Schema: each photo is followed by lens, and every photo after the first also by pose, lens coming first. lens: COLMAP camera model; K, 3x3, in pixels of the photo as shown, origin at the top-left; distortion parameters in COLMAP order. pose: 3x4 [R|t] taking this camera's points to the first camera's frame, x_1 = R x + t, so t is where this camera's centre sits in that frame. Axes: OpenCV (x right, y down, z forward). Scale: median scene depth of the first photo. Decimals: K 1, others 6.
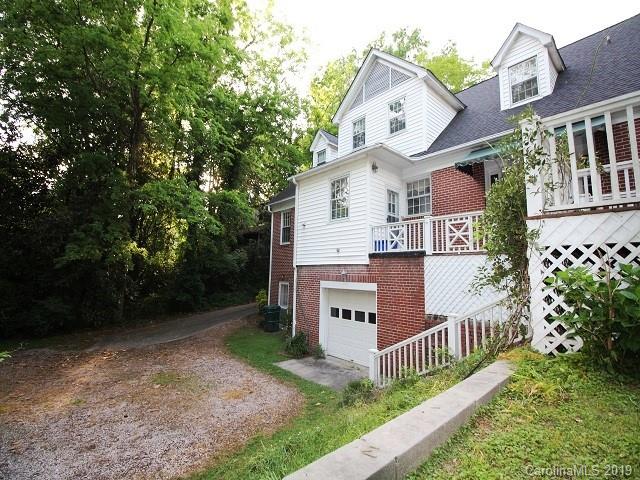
lens RADIAL K [[299.3, 0, 321.8], [0, 299.3, 241.5], [0, 0, 1]] dist [-0.018099, -0.002242]
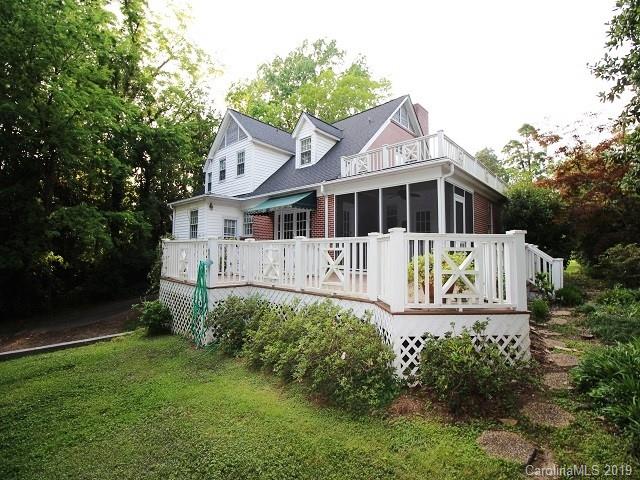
lens RADIAL K [[299.3, 0, 318.9], [0, 299.3, 235.3], [0, 0, 1]] dist [-0.018099, -0.002242]
pose [[0.995510, -0.010710, 0.094051, 0.429716], [0.005411, 0.998393, 0.056416, -0.140487], [-0.094504, -0.055654, 0.993968, -0.404569]]
